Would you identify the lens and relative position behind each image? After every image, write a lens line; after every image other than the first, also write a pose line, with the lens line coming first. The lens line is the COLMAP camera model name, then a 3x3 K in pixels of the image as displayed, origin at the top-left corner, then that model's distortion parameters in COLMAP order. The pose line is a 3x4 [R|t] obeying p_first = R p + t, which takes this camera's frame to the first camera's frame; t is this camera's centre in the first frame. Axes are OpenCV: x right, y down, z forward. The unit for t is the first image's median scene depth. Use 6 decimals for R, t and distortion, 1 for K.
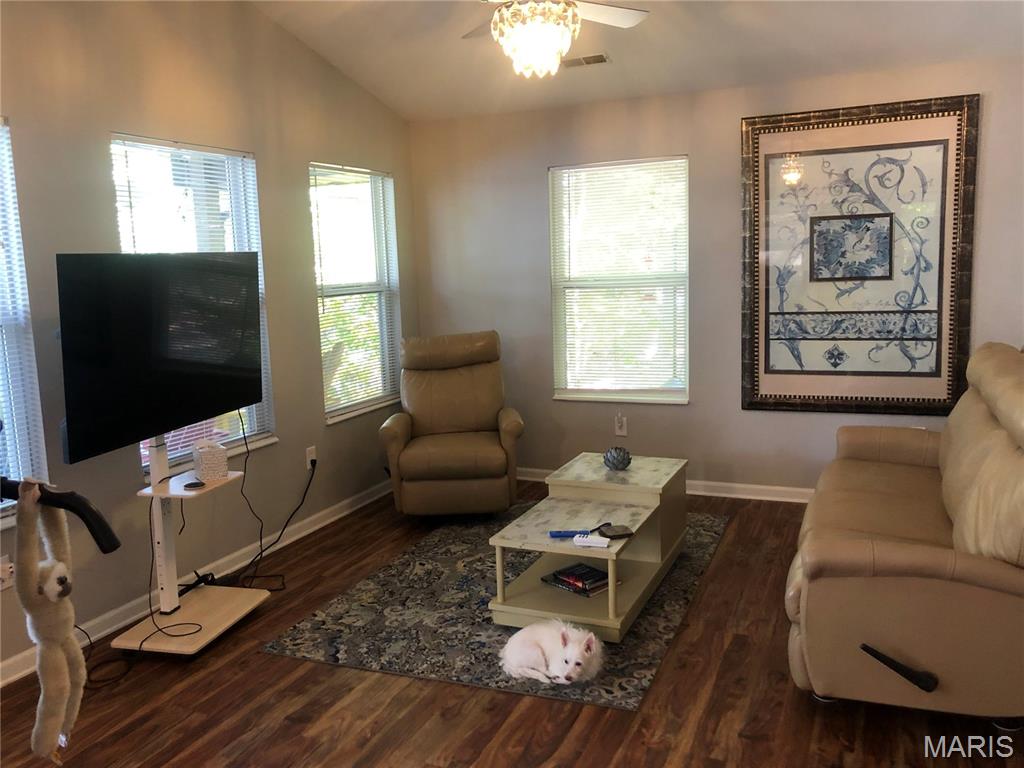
lens RADIAL K [[841.1, 0, 503.8], [0, 841.1, 383.1], [0, 0, 1]] dist [0.048286, -0.055826]
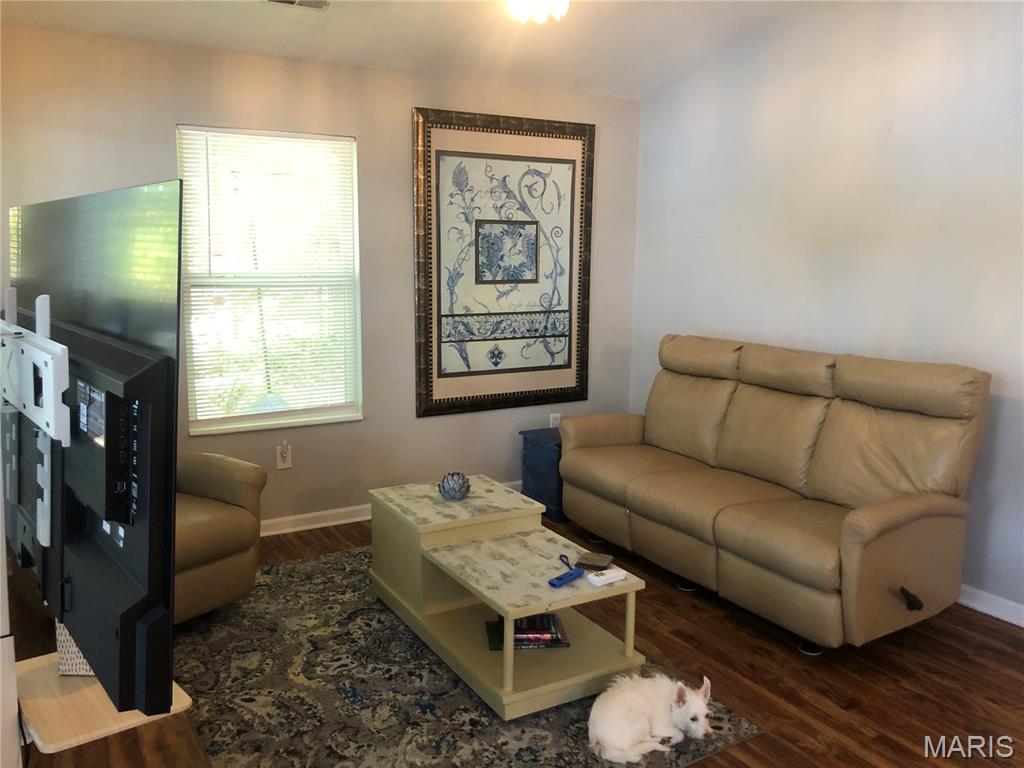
lens RADIAL K [[841.1, 0, 510.5], [0, 841.1, 388.3], [0, 0, 1]] dist [0.048286, -0.055826]
pose [[0.595578, -0.090687, 0.798162, -0.438336], [0.087714, 0.995008, 0.047601, -0.040546], [-0.798494, 0.041660, 0.600560, 0.377361]]
